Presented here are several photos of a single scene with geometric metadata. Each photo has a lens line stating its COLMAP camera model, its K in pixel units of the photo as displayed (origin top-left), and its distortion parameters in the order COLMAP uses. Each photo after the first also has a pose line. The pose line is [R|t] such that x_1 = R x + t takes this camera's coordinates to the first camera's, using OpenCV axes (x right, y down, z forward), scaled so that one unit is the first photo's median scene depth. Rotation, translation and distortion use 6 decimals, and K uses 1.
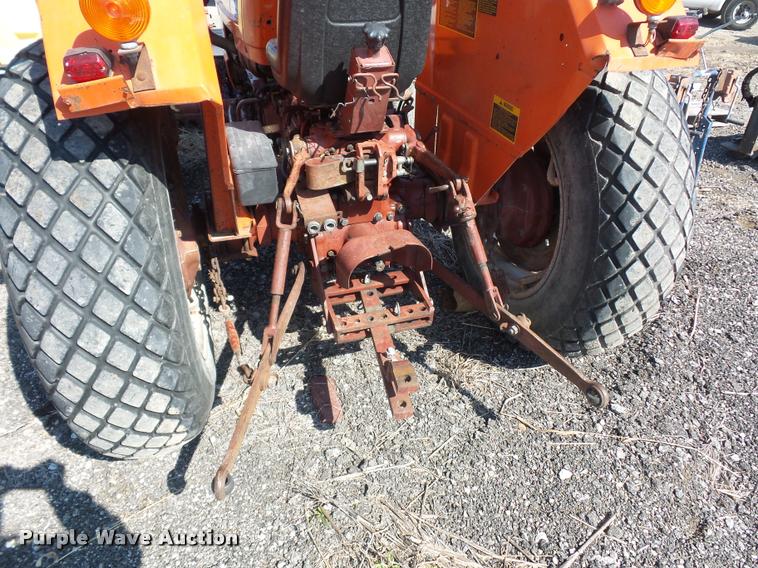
lens RADIAL K [[525.3, 0, 379.0], [0, 525.3, 284.0], [0, 0, 1]] dist [0.003802, -0.005484]
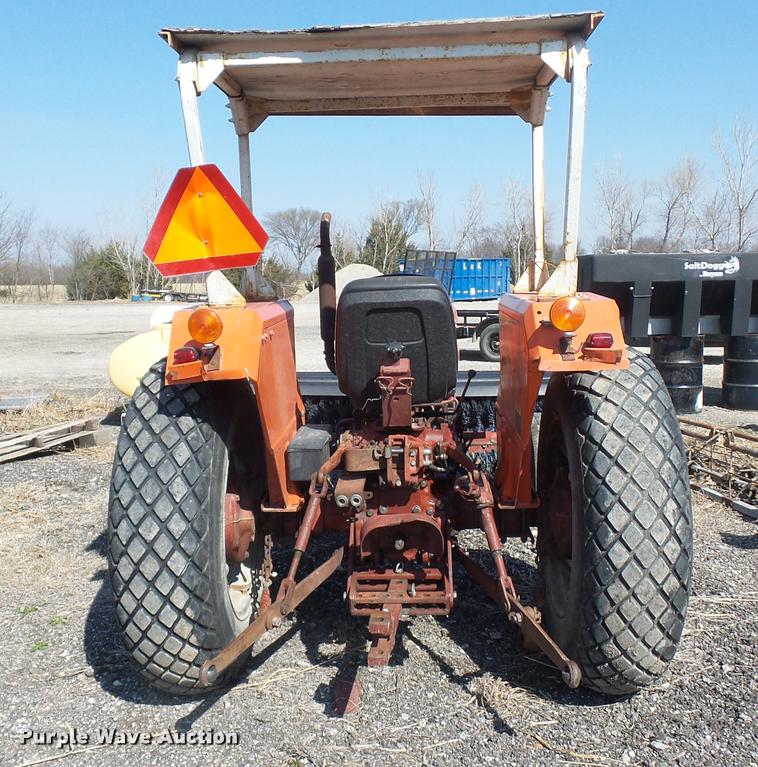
lens RADIAL K [[887.7, 0, 379.0], [0, 887.7, 383.5], [0, 0, 1]] dist [0.020388, 0.004093]
pose [[0.936811, 0.008486, -0.349732, 0.658620], [-0.165239, 0.891894, -0.420977, 0.490518], [0.308352, 0.452165, 0.836938, -0.755951]]
